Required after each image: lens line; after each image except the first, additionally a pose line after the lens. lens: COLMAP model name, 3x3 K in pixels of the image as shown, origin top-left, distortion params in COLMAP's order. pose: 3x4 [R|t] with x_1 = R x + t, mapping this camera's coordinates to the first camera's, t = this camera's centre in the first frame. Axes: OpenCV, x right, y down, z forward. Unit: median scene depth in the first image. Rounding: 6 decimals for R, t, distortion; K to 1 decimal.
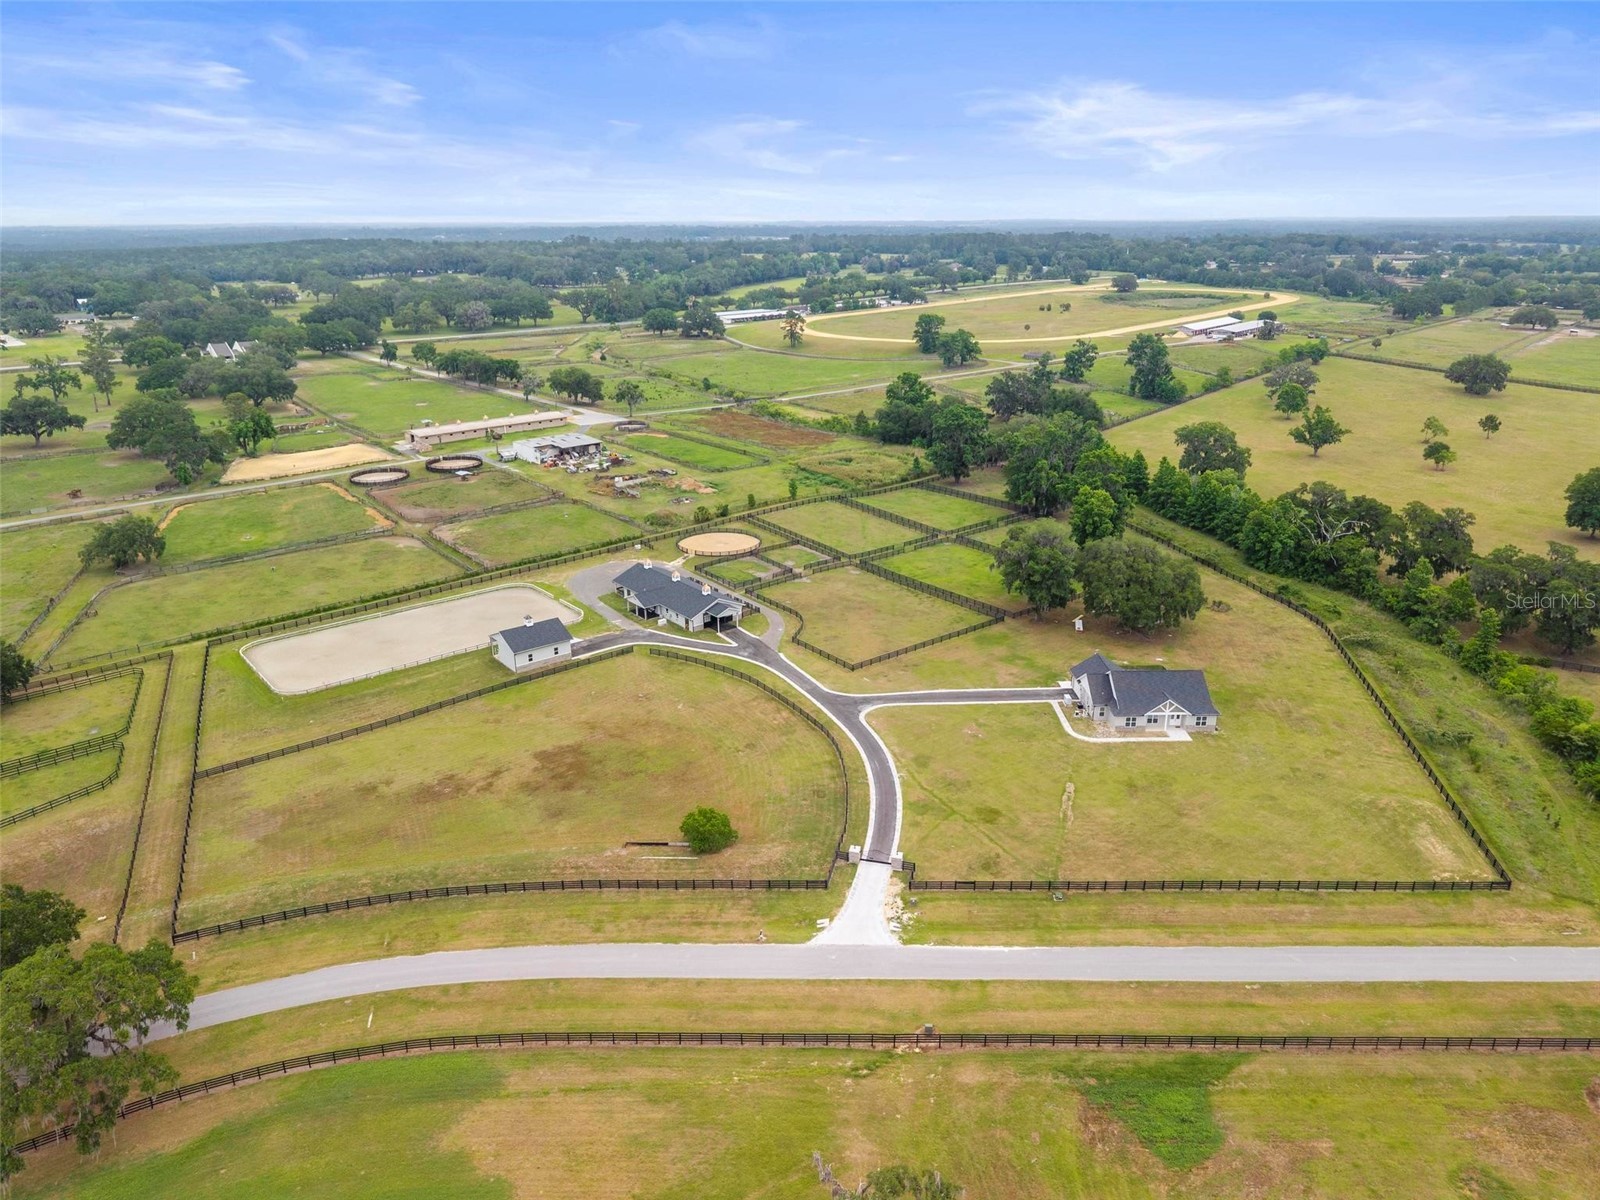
lens RADIAL K [[1063.3, 0, 794.6], [0, 1063.3, 608.7], [0, 0, 1]] dist [0.050634, -0.066928]
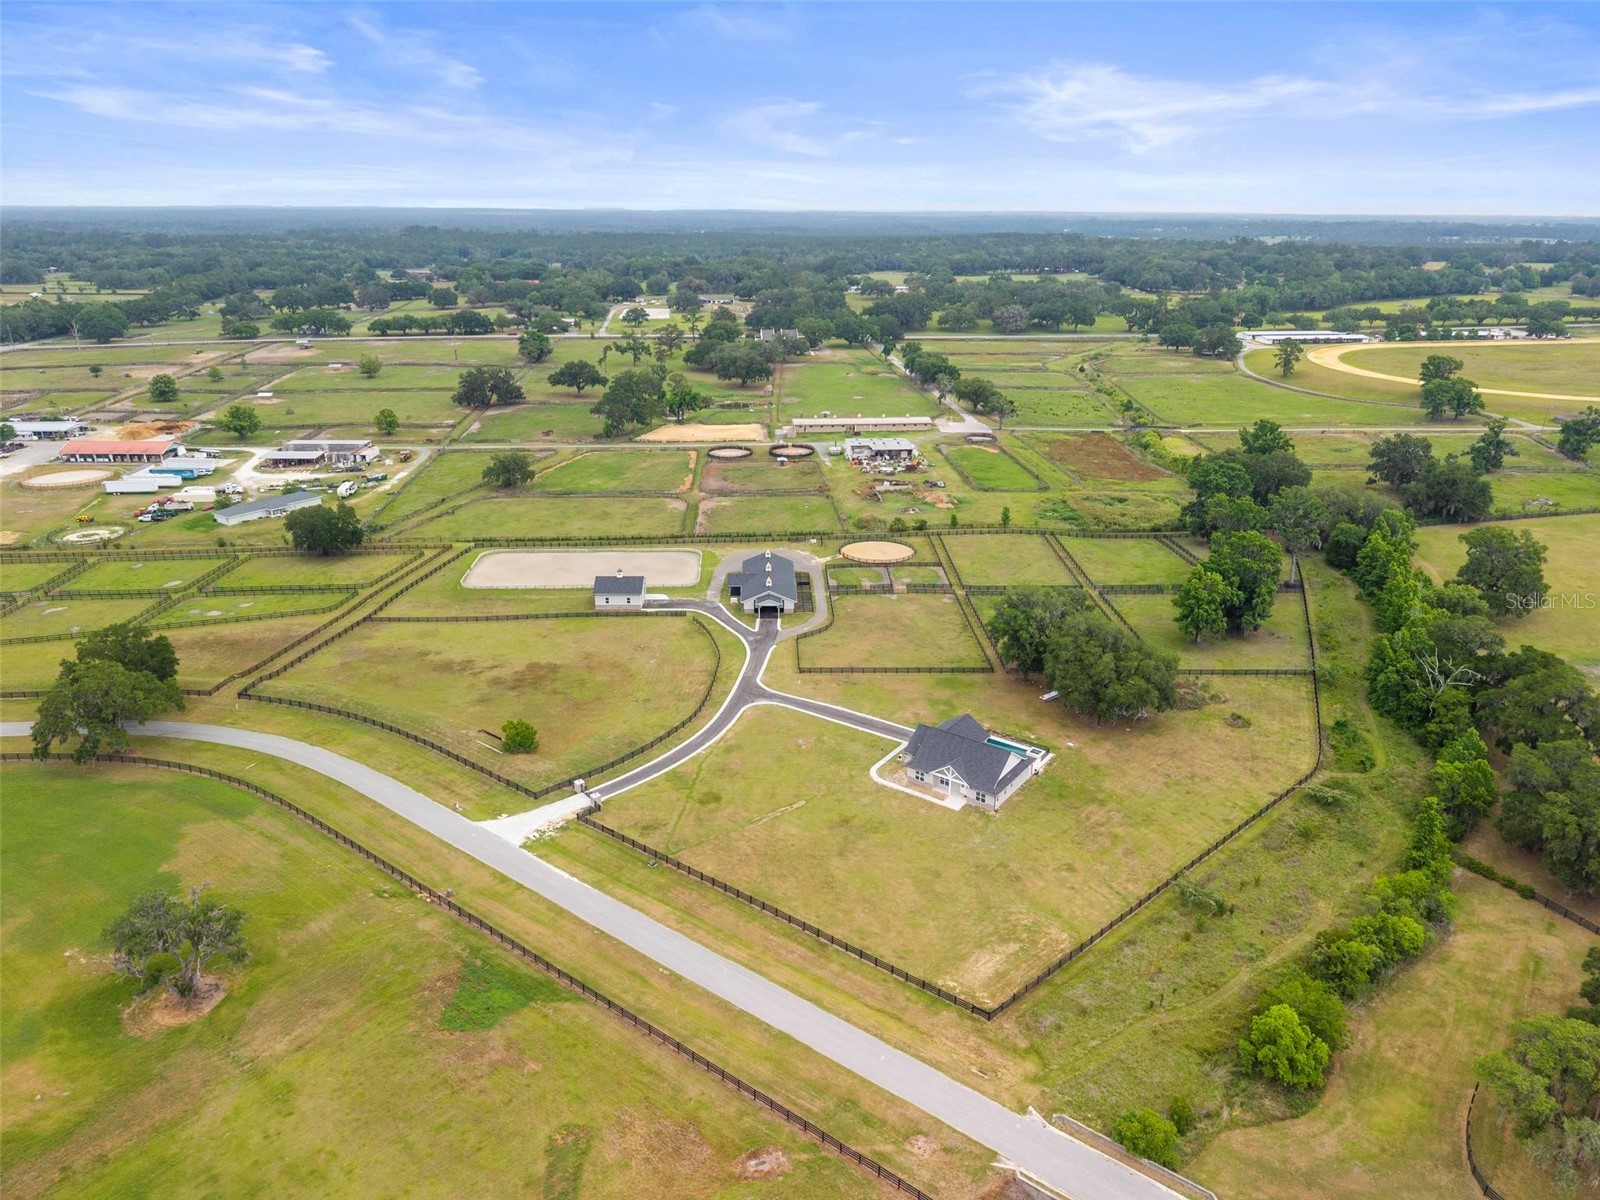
lens RADIAL K [[1063.3, 0, 794.6], [0, 1063.3, 608.7], [0, 0, 1]] dist [0.050634, -0.066928]
pose [[0.801007, 0.222183, -0.555898, 0.588204], [-0.217284, 0.973156, 0.075864, -0.082694], [0.557831, 0.060020, 0.827781, 0.043474]]
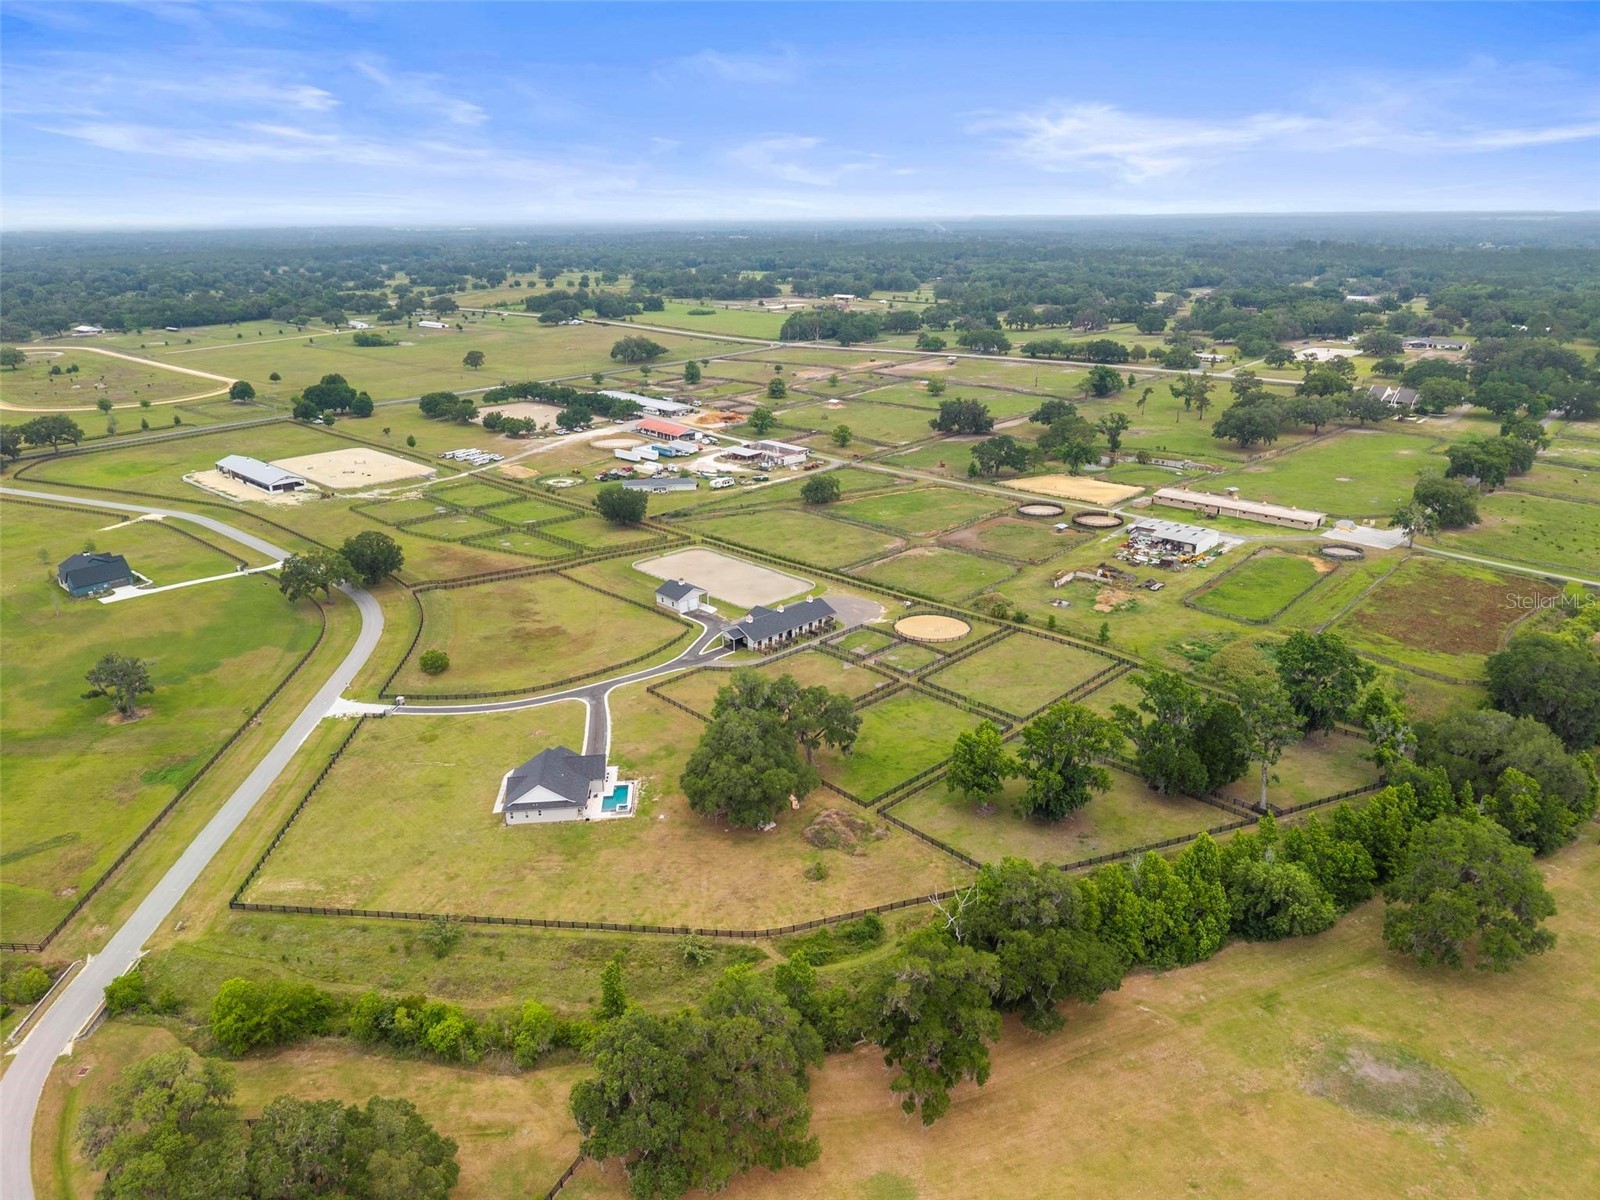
lens RADIAL K [[1063.3, 0, 794.6], [0, 1063.3, 608.7], [0, 0, 1]] dist [0.050634, -0.066928]
pose [[0.087701, 0.352626, -0.931646, 1.116156], [-0.336397, 0.890792, 0.305496, -0.439911], [0.937628, 0.286610, 0.196746, 0.775644]]
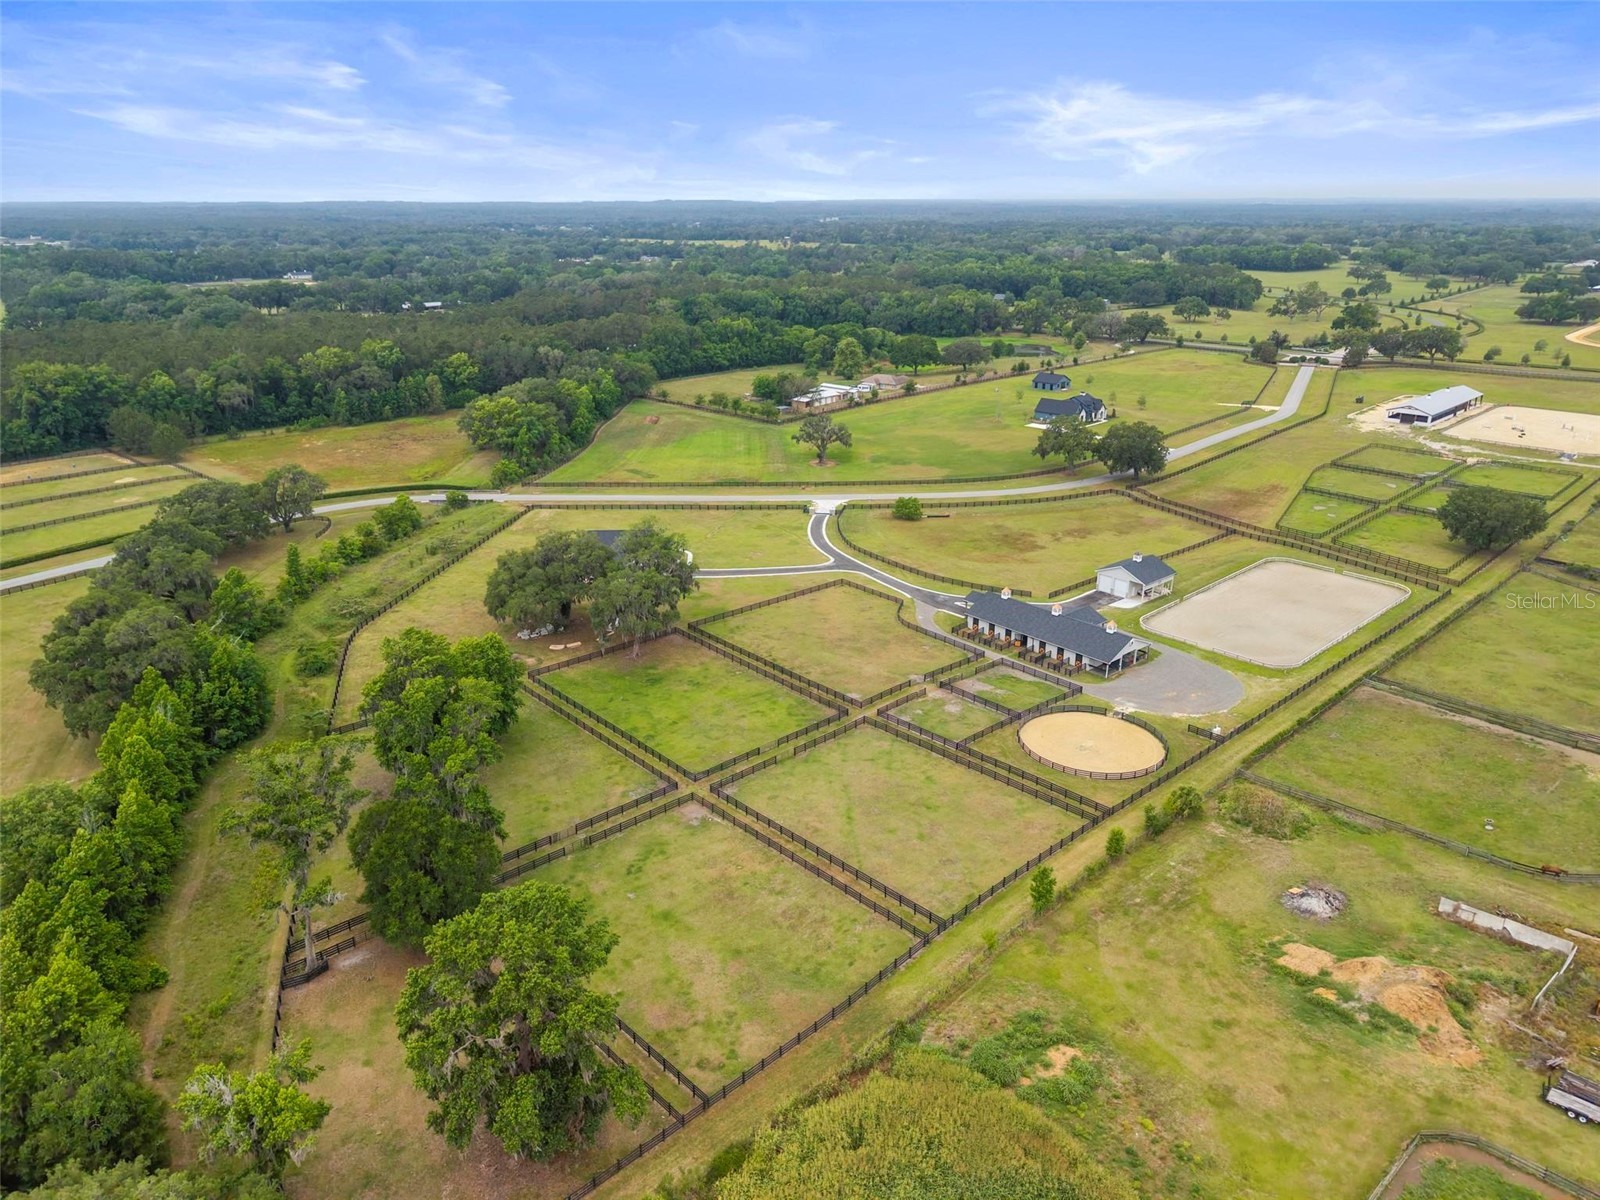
lens RADIAL K [[1063.3, 0, 794.6], [0, 1063.3, 608.7], [0, 0, 1]] dist [0.050634, -0.066928]
pose [[-0.998668, 0.026365, -0.044356, 0.140420], [-0.009460, 0.751491, 0.659675, -0.609047], [0.050725, 0.659216, -0.750241, 1.665948]]
